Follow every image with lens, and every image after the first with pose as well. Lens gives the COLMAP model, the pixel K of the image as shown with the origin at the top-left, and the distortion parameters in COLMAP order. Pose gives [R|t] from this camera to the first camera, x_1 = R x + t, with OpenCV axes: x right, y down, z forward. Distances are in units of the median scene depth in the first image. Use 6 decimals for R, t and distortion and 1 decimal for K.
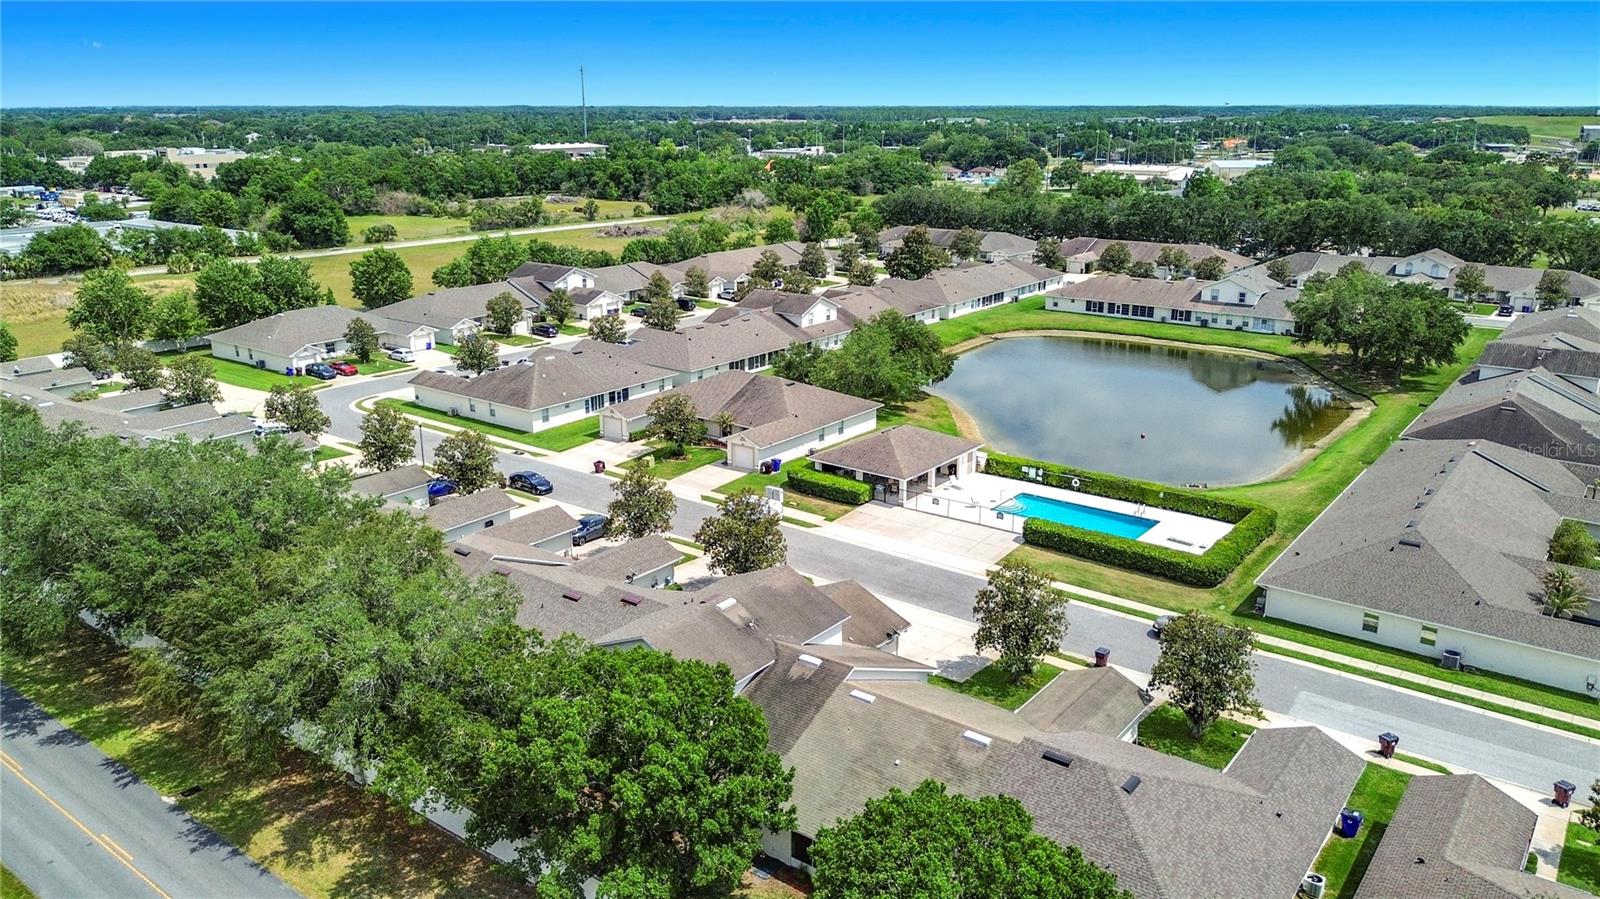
lens RADIAL K [[1162.1, 0, 794.1], [0, 1162.1, 450.9], [0, 0, 1]] dist [0.073275, -0.129663]
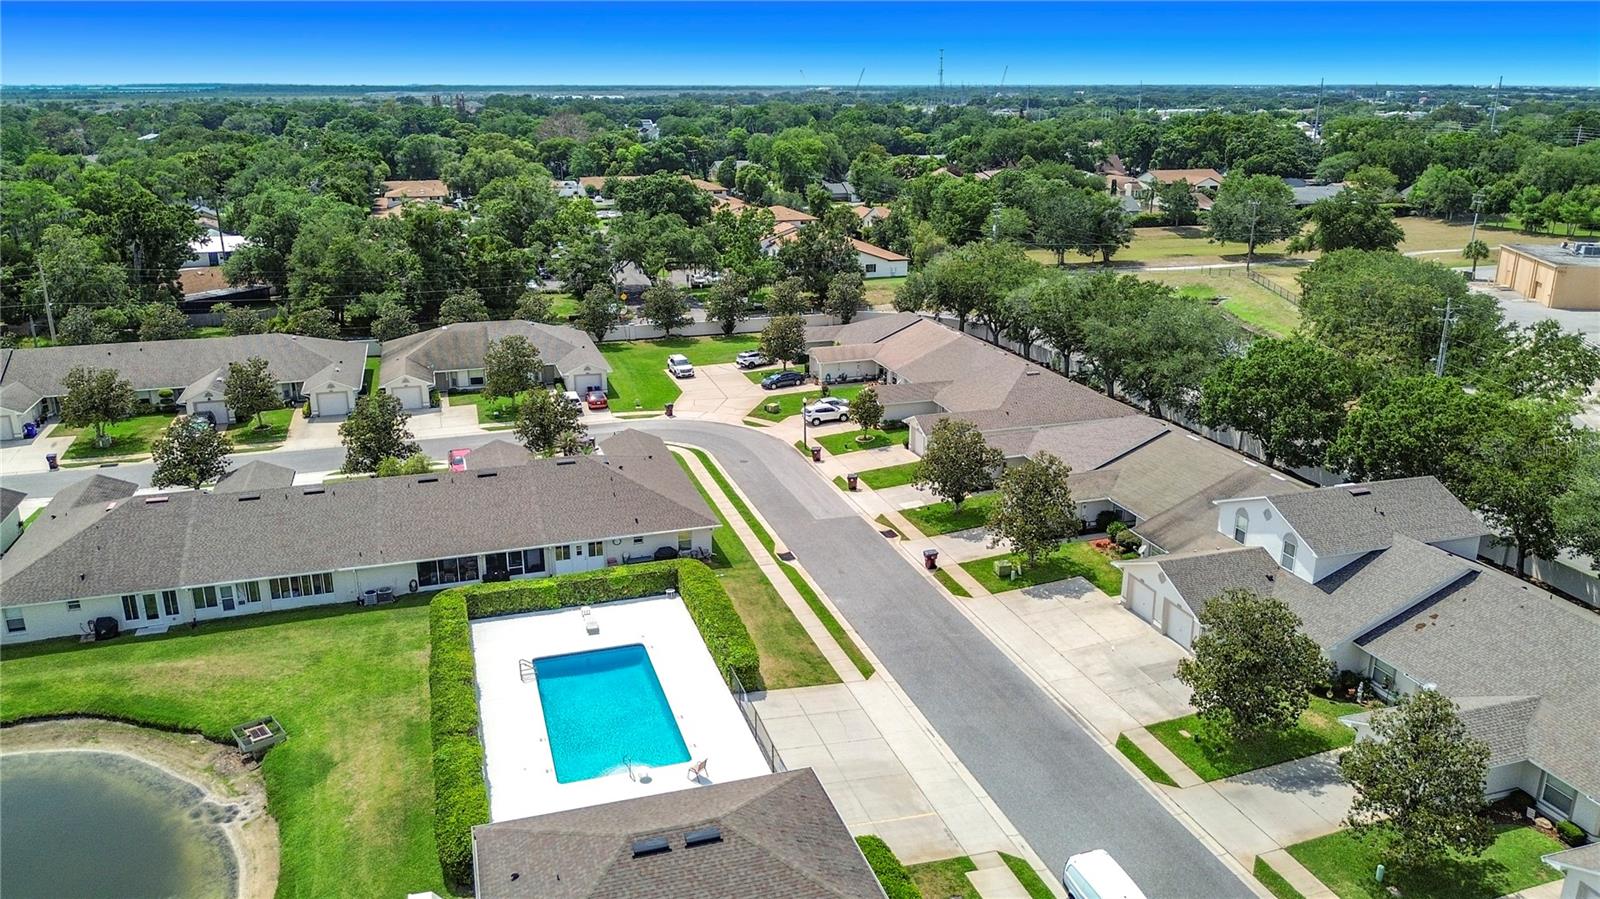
lens RADIAL K [[1159.8, 0, 790.9], [0, 1159.8, 452.9], [0, 0, 1]] dist [0.056278, -0.086659]
pose [[-0.816727, -0.172012, 0.550789, -0.116727], [0.164618, 0.845407, 0.508122, -0.271269], [-0.553043, 0.505667, -0.662151, 1.004710]]
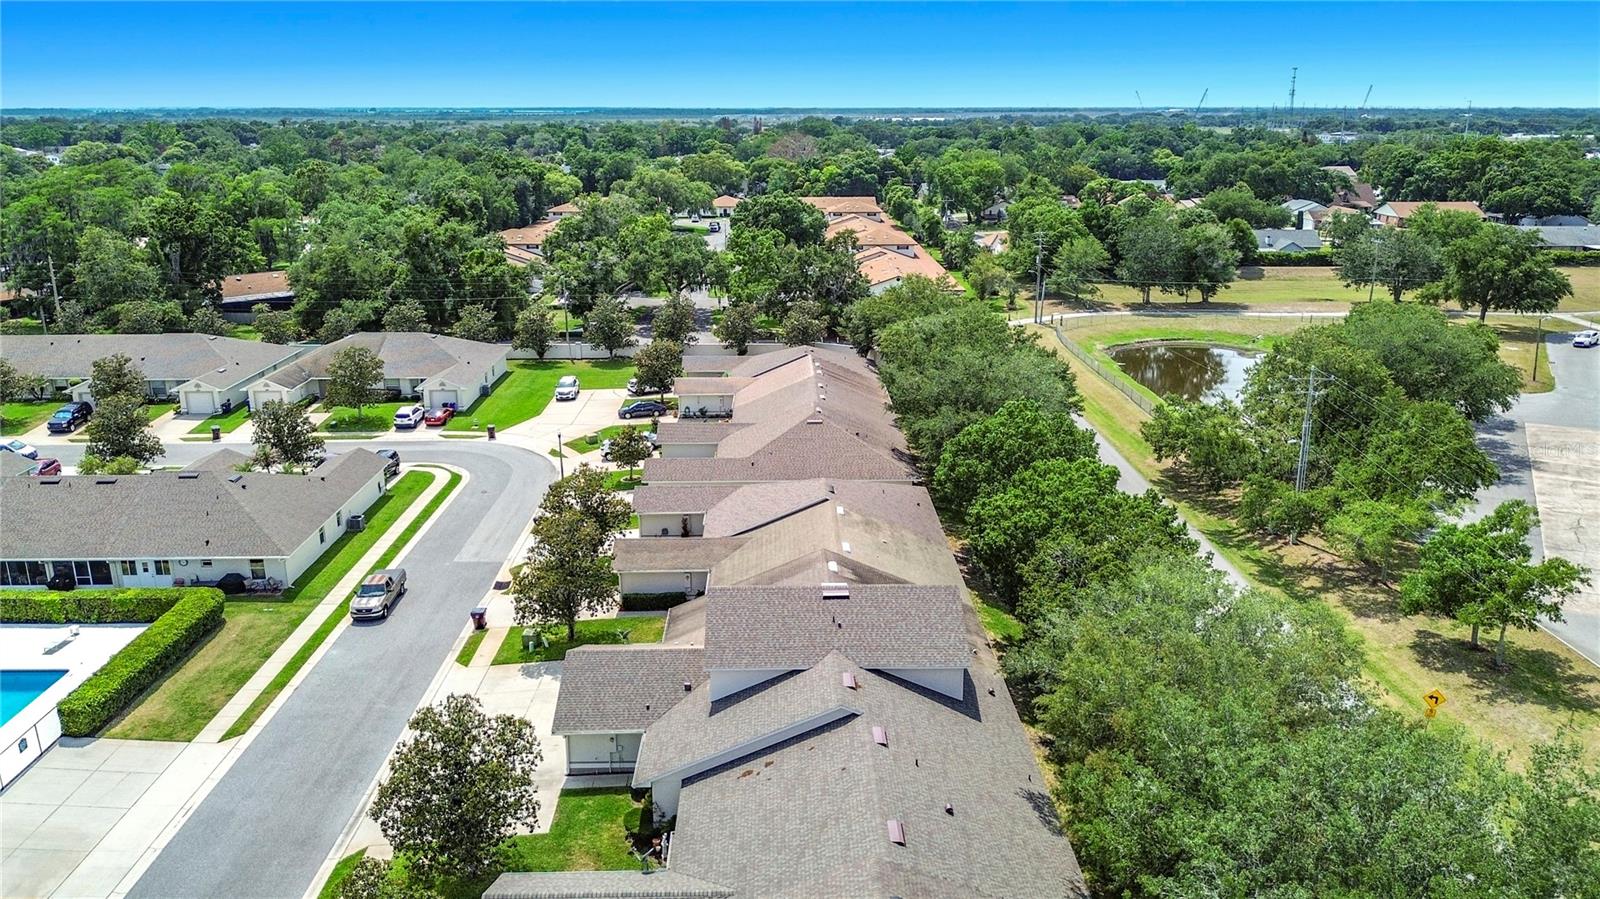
lens RADIAL K [[1162.1, 0, 794.1], [0, 1162.1, 450.9], [0, 0, 1]] dist [0.073275, -0.129663]
pose [[-0.622061, -0.219218, 0.751654, -0.346318], [0.222387, 0.870999, 0.438070, -0.179389], [-0.750723, 0.439664, -0.493063, 0.710545]]
